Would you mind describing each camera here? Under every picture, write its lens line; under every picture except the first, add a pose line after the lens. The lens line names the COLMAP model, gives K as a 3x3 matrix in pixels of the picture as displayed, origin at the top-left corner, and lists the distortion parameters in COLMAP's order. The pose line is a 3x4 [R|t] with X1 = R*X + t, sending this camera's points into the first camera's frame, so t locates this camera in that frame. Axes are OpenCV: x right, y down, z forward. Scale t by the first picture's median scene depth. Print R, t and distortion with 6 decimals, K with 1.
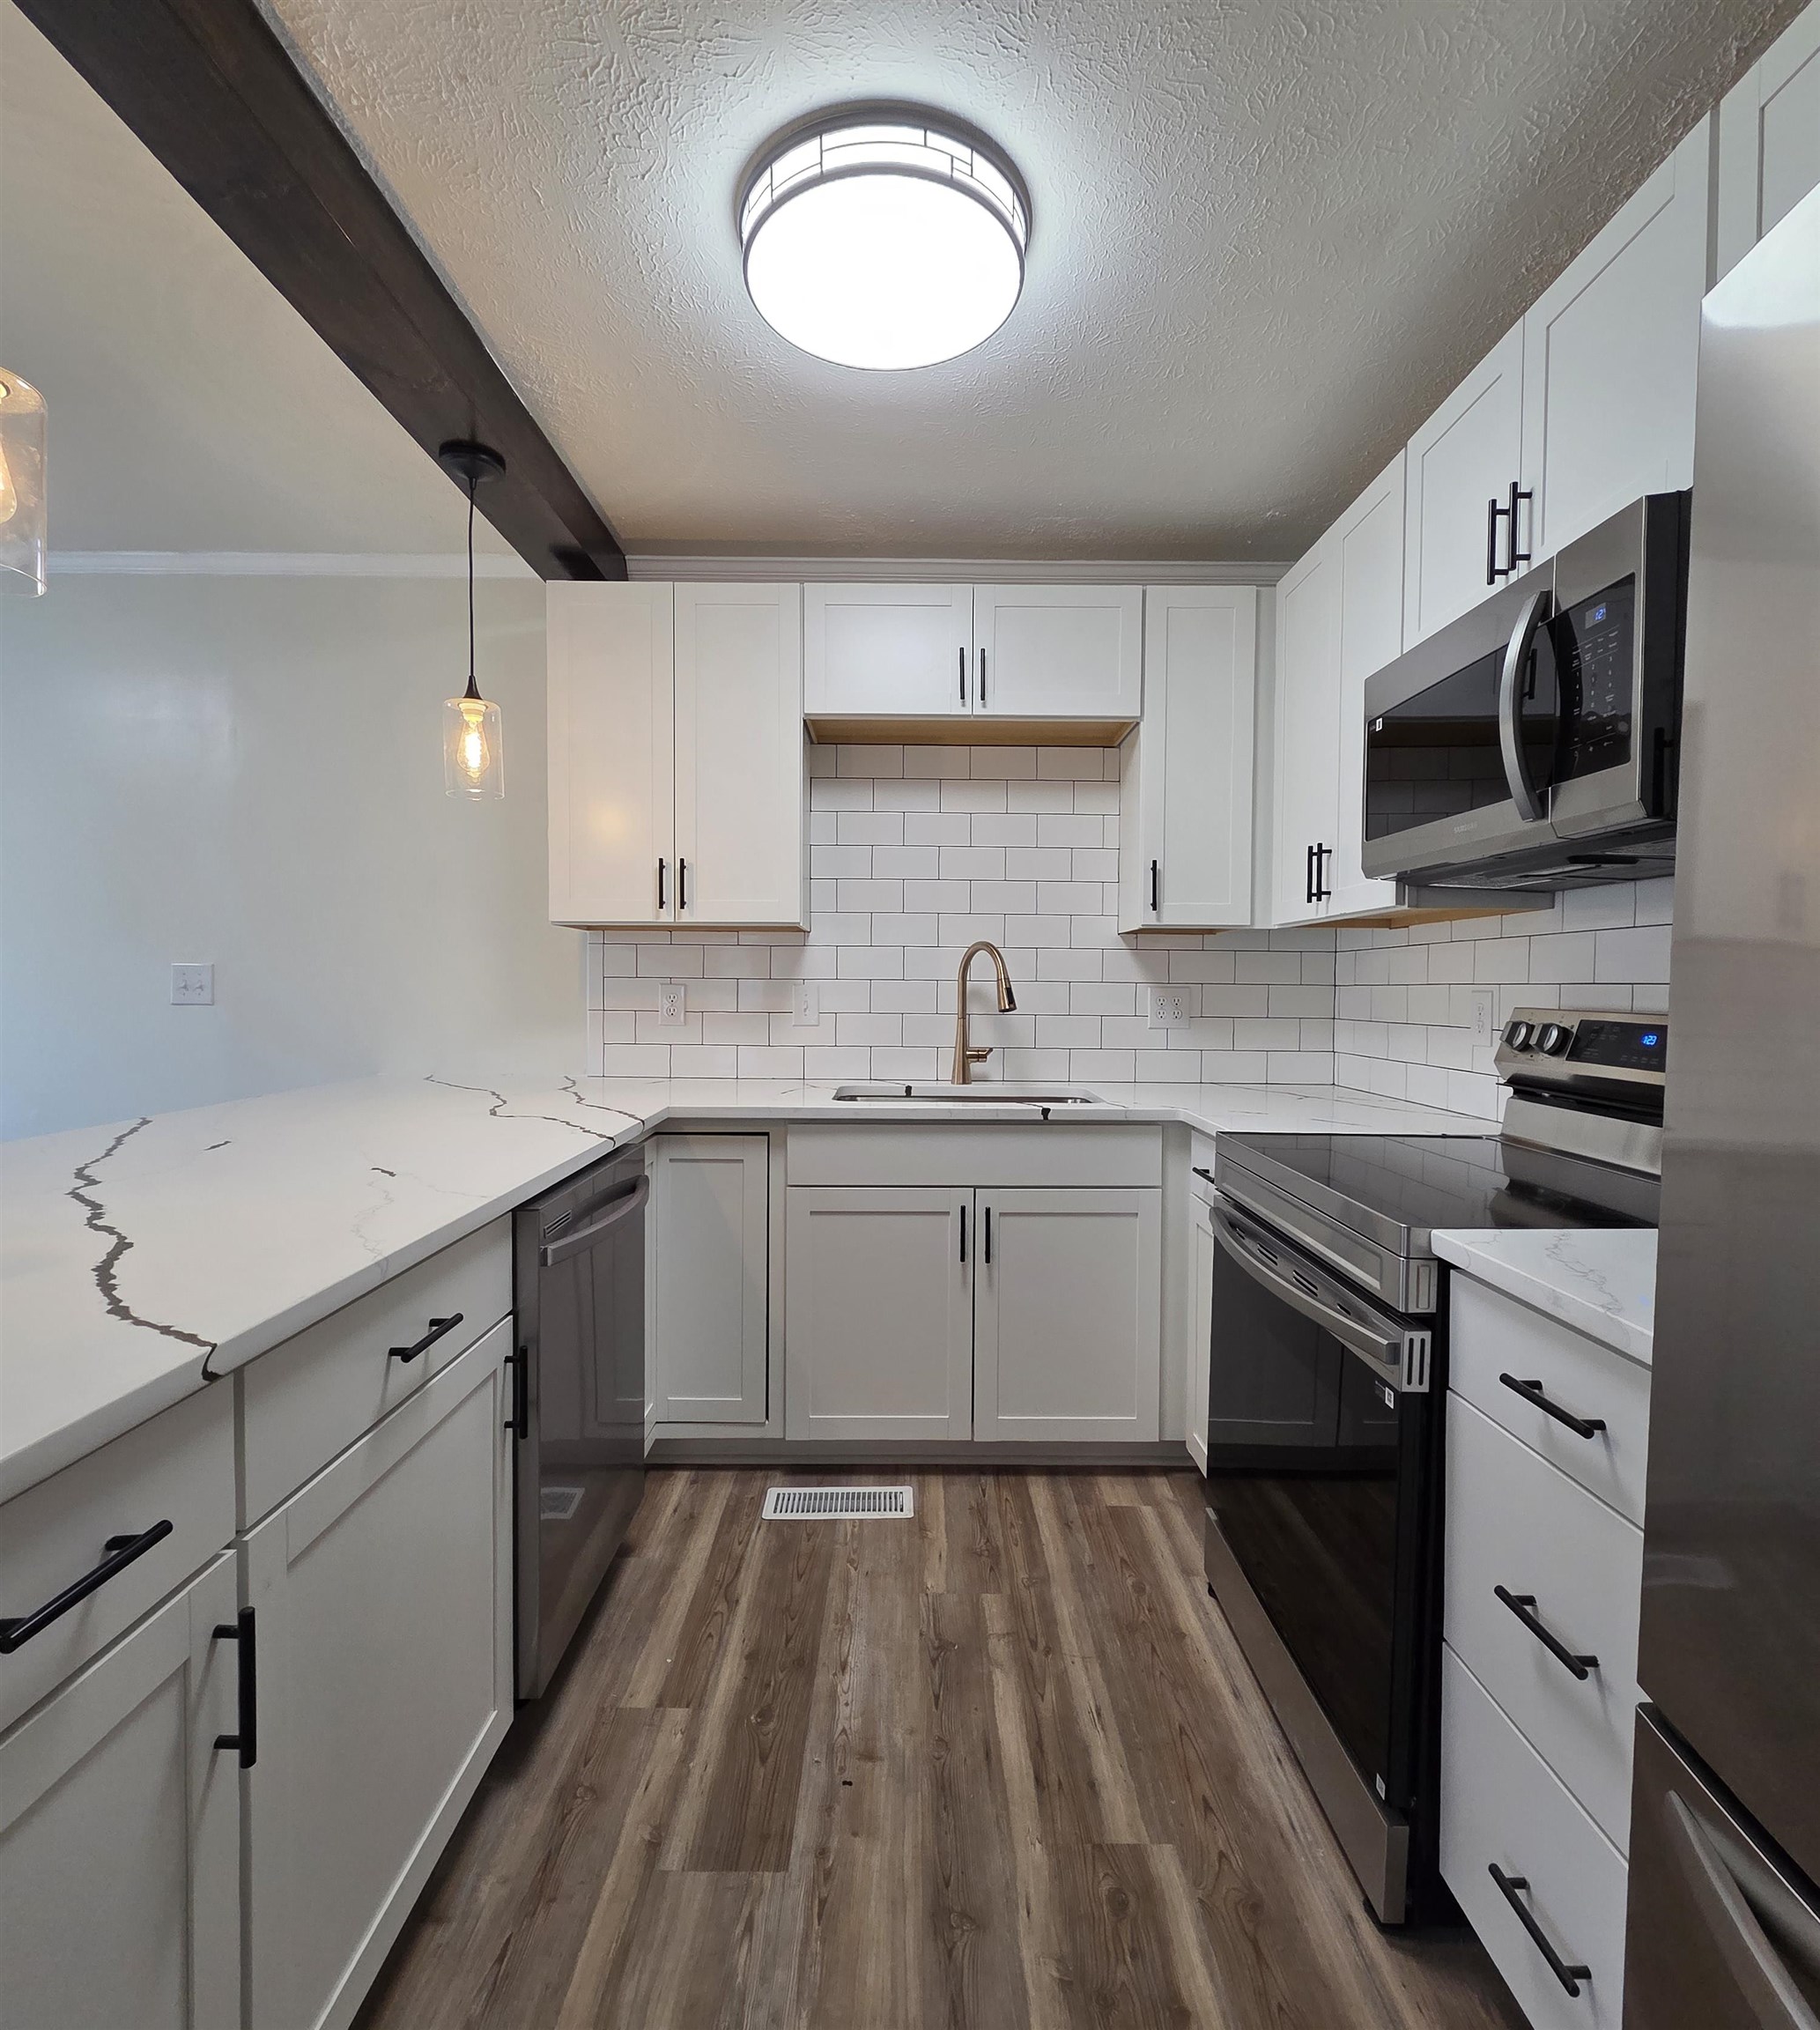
lens RADIAL K [[993.0, 0, 923.7], [0, 993.0, 1015.9], [0, 0, 1]] dist [-0.002459, -0.000625]
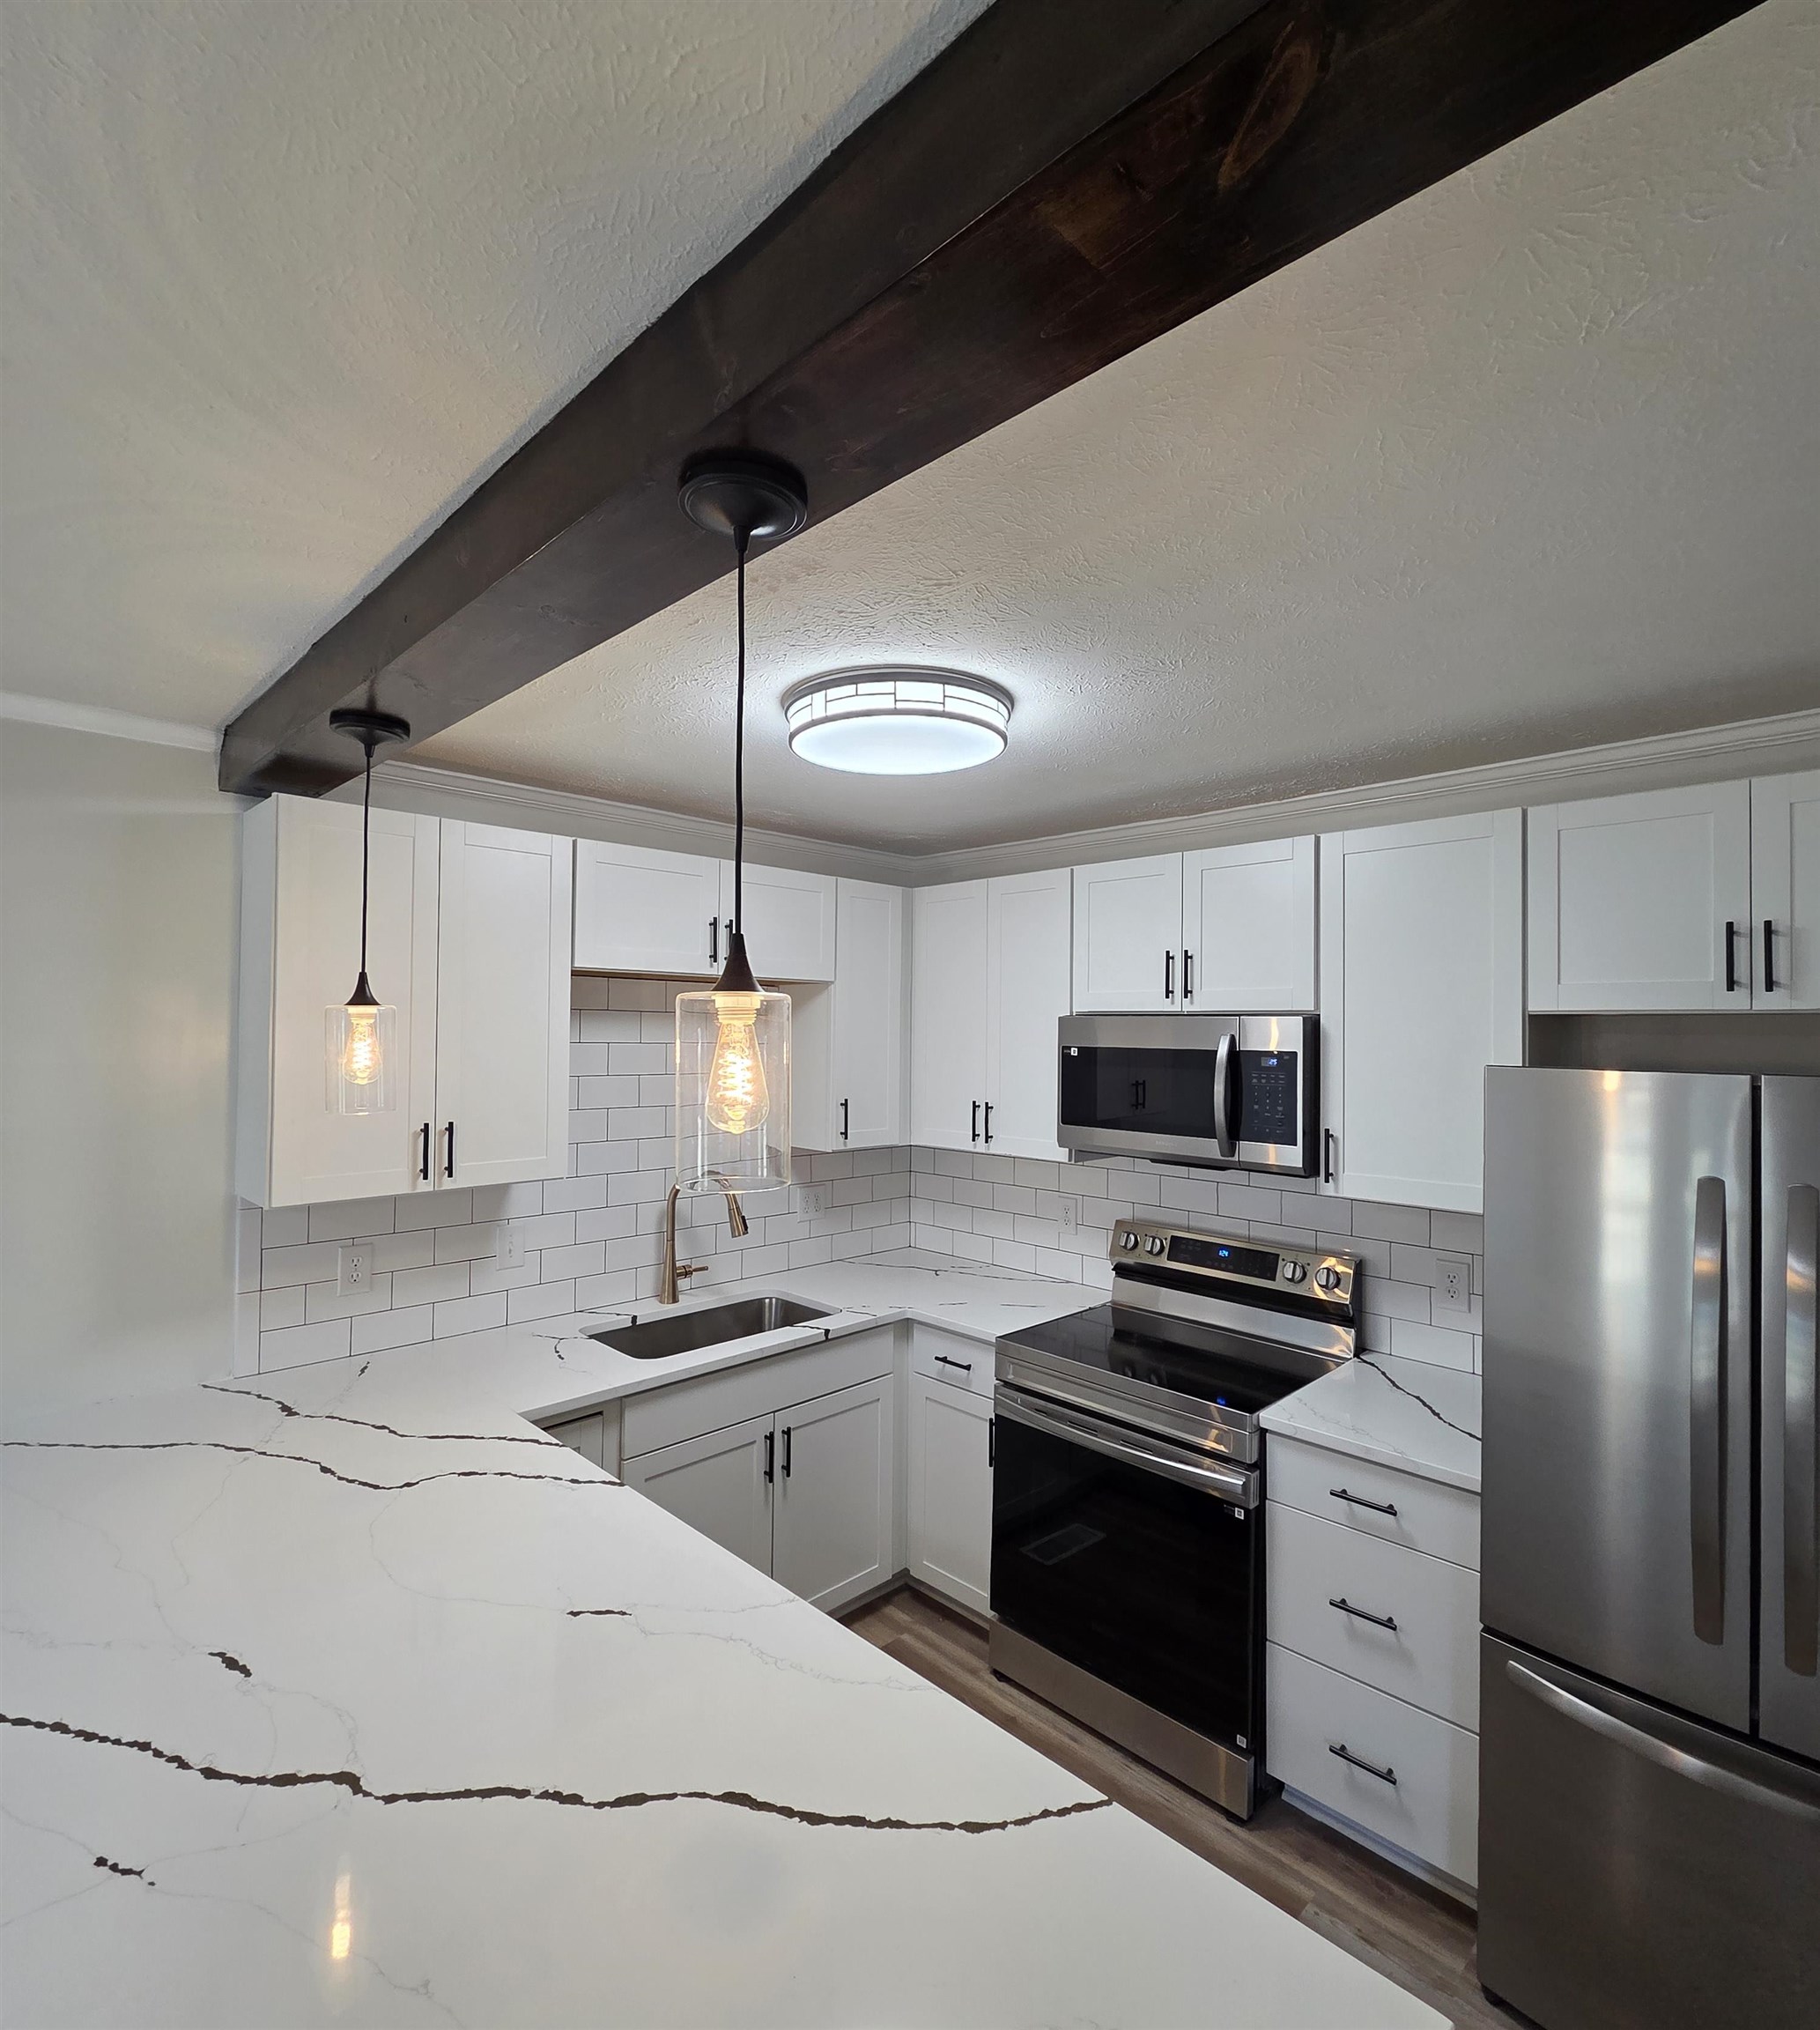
lens RADIAL K [[993.0, 0, 923.7], [0, 993.0, 1015.9], [0, 0, 1]] dist [-0.002459, -0.000625]
pose [[0.712926, 0.014222, 0.701095, -0.751210], [0.014734, 0.999270, -0.035253, -0.284953], [-0.701084, 0.035463, 0.712196, 0.063040]]
